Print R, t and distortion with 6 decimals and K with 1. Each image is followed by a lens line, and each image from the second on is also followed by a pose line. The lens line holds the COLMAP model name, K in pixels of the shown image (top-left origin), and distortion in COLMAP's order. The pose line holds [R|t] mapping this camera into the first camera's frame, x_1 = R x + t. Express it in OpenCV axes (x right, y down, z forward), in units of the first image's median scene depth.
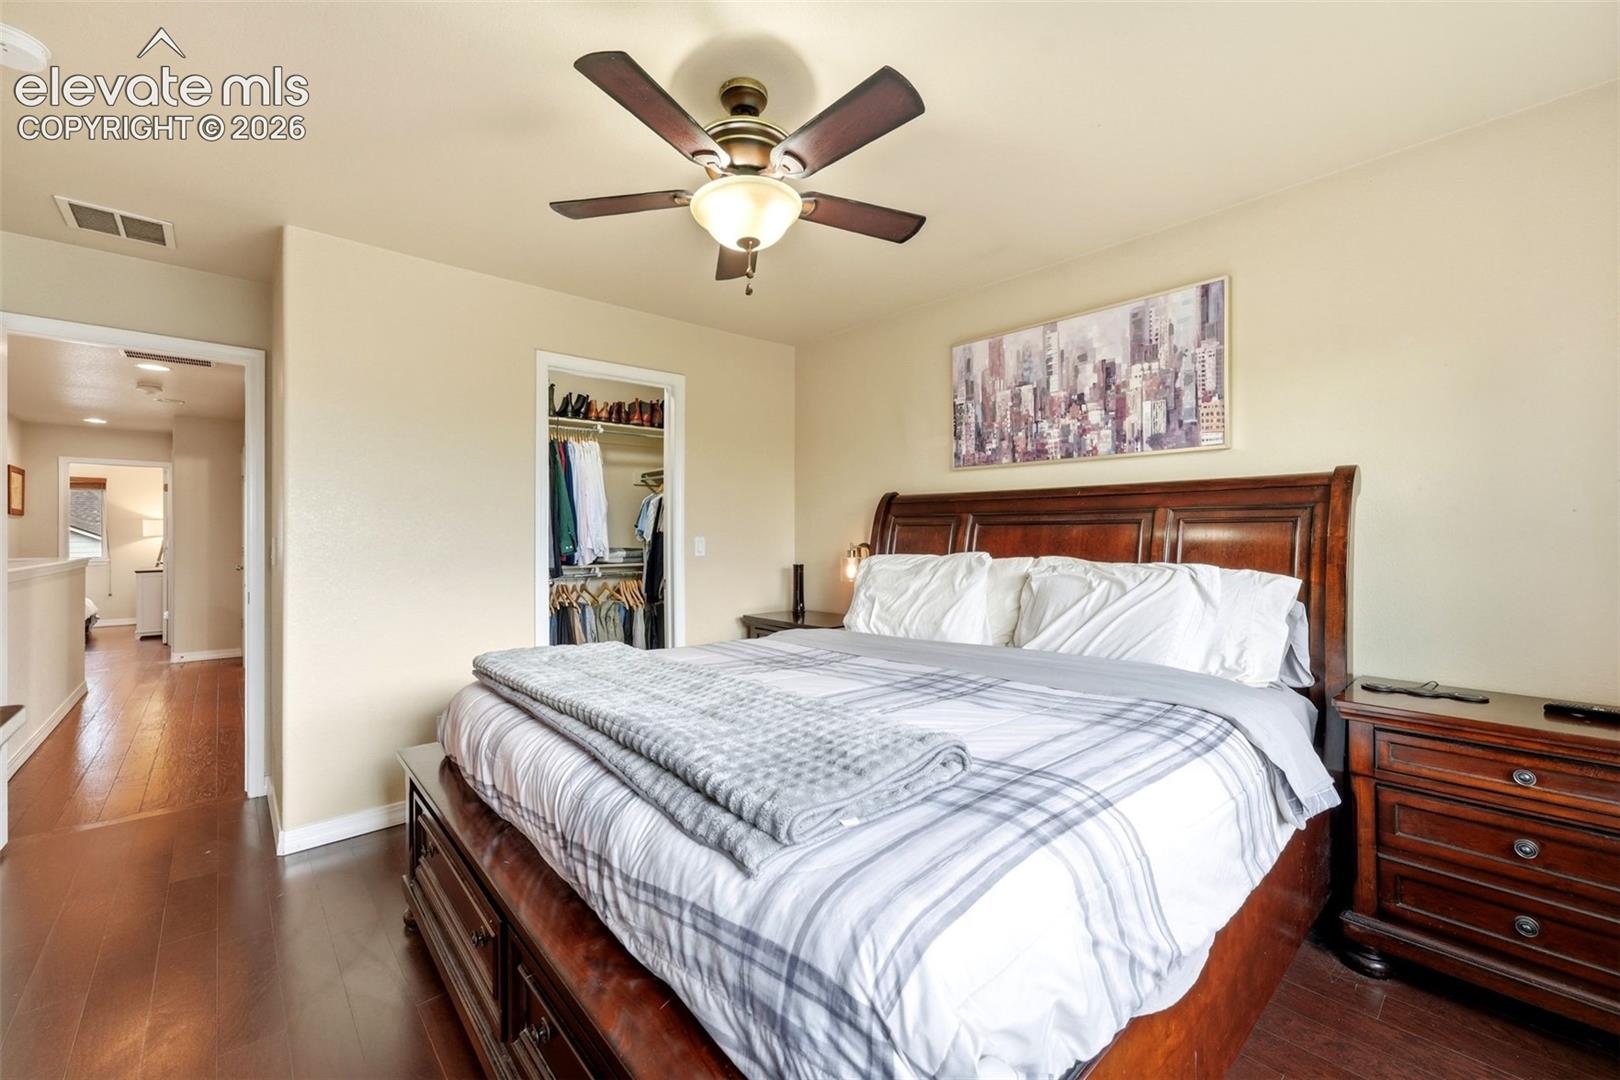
lens RADIAL K [[676.0, 0, 815.1], [0, 676.0, 527.6], [0, 0, 1]] dist [-0.035626, 0.034410]
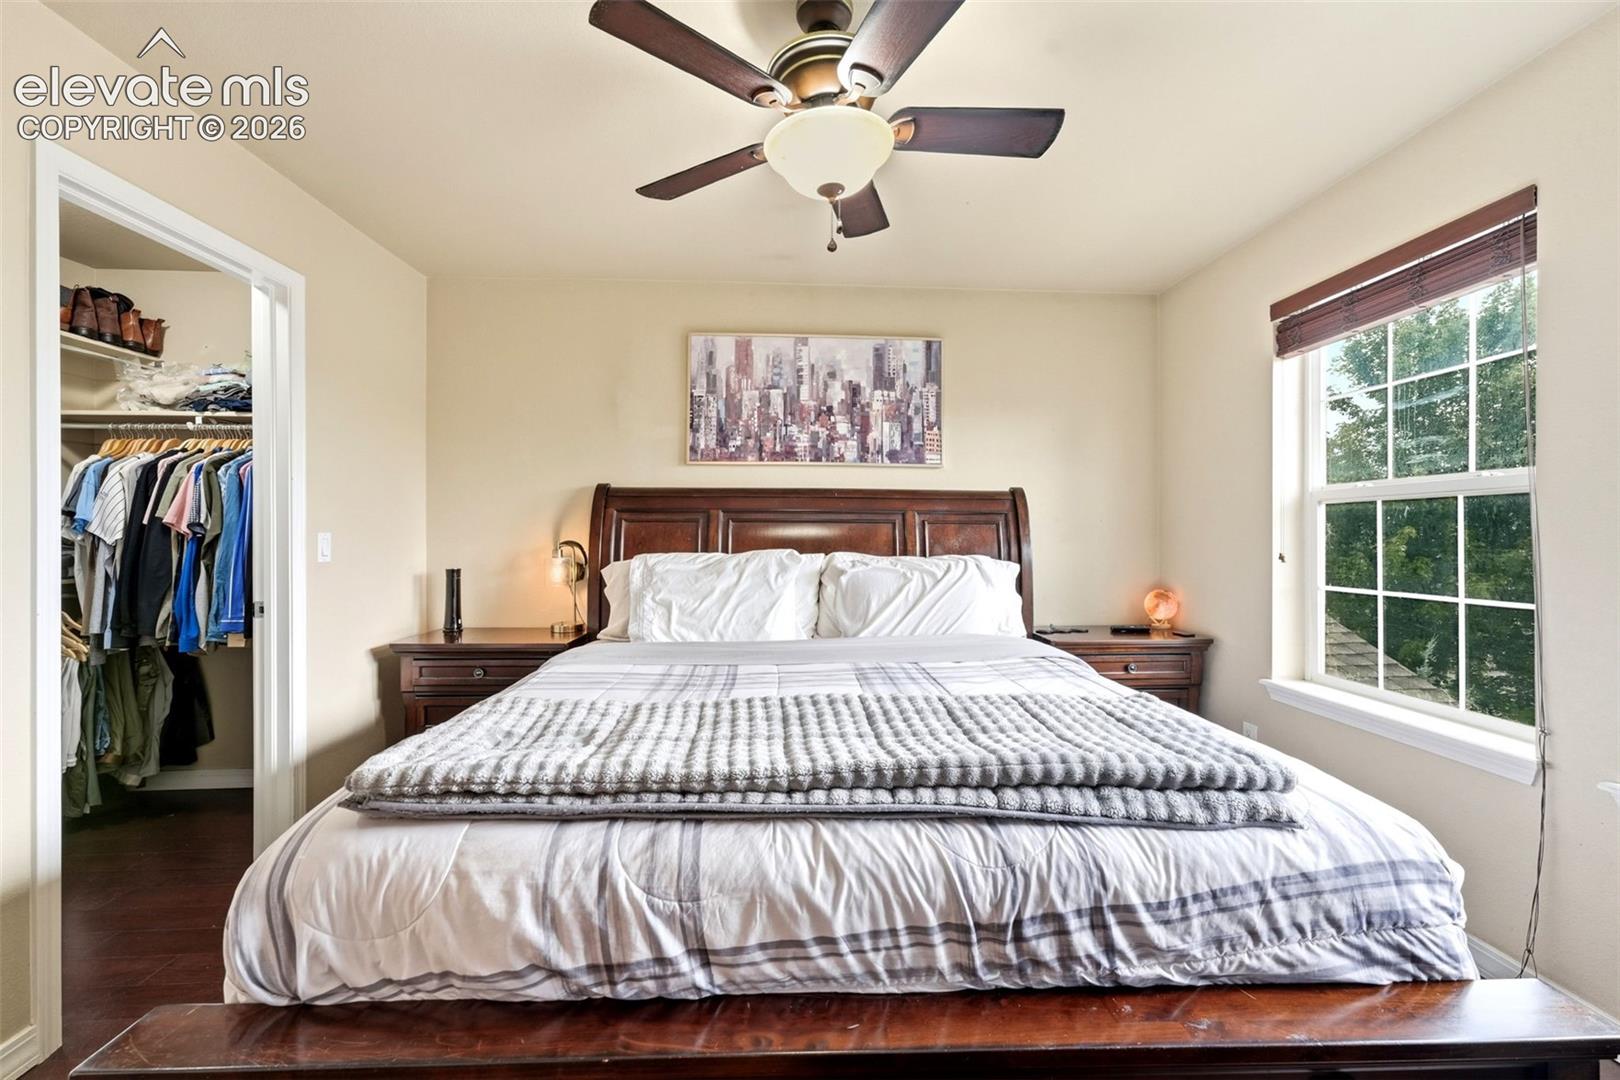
lens RADIAL K [[671.4, 0, 809.8], [0, 671.4, 534.0], [0, 0, 1]] dist [-0.030878, 0.025078]
pose [[0.619006, -0.000729, 0.785386, -0.504636], [-0.007457, 0.999949, 0.006806, 0.007568], [-0.785351, -0.010069, 0.618969, 0.324762]]
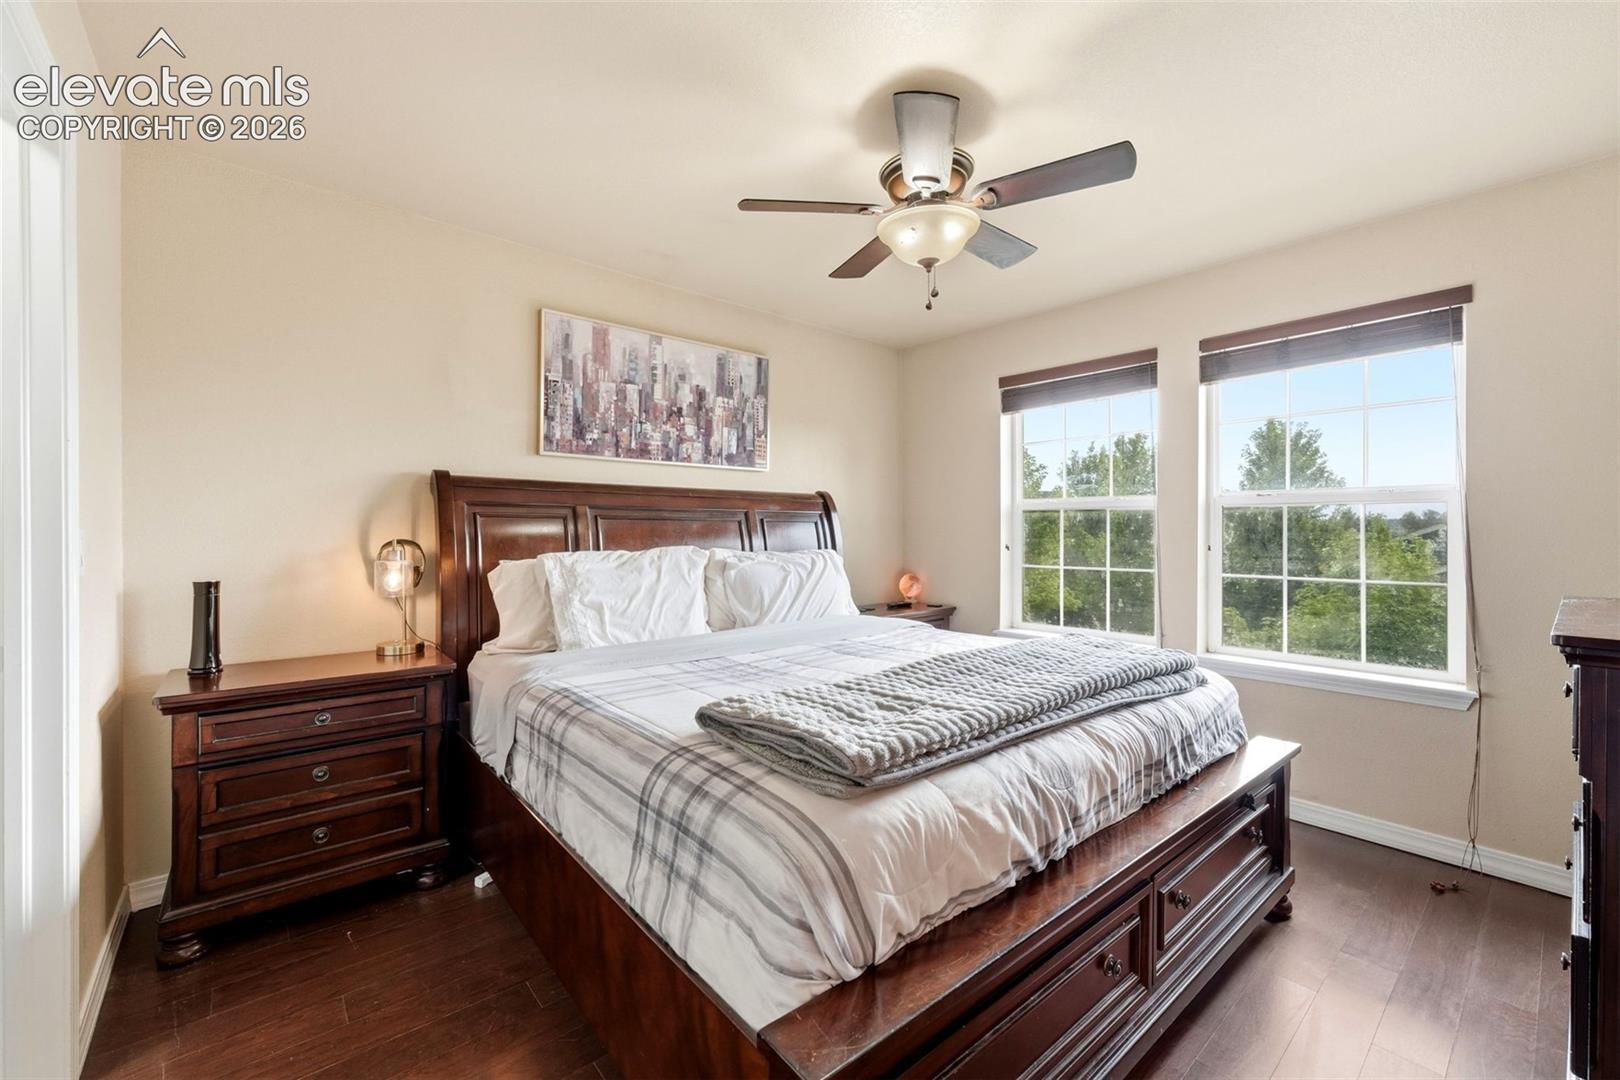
lens RADIAL K [[671.4, 0, 809.8], [0, 671.4, 534.0], [0, 0, 1]] dist [-0.030878, 0.025078]
pose [[0.004003, -0.006308, 0.999972, -0.758531], [-0.008877, 0.999940, 0.006343, 0.010412], [-0.999953, -0.008902, 0.003947, 0.761387]]
